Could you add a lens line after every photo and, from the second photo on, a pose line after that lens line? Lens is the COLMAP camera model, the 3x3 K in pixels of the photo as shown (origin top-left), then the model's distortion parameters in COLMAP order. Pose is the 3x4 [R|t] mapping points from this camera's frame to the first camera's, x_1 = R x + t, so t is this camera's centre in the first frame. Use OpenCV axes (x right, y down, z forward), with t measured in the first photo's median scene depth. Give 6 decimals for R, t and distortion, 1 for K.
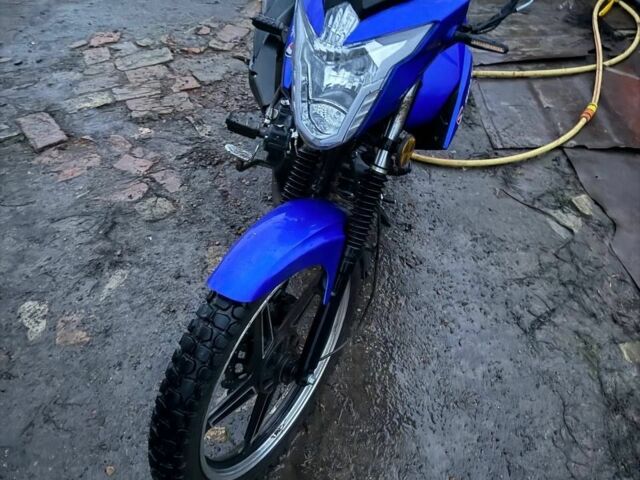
lens RADIAL K [[602.7, 0, 320.0], [0, 602.7, 240.0], [0, 0, 1]] dist [0.150485, -0.261063]
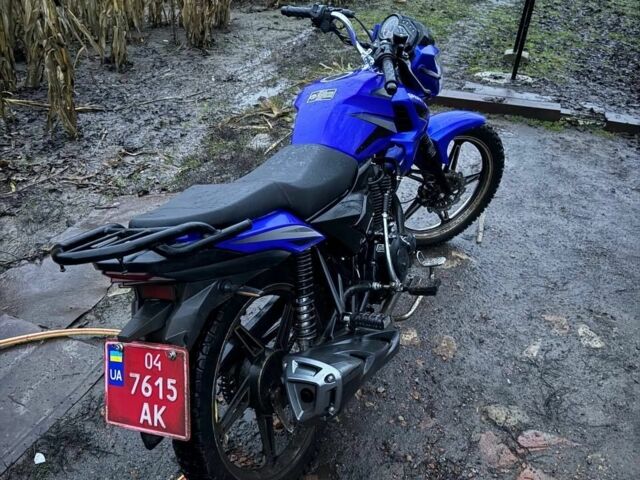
lens RADIAL K [[602.7, 0, 320.0], [0, 602.7, 240.0], [0, 0, 1]] dist [0.150485, -0.261063]
pose [[-0.927220, -0.236578, 0.290333, -0.213141], [0.215381, 0.297361, 0.930155, -1.038388], [-0.306388, 0.924990, -0.224765, 1.035498]]
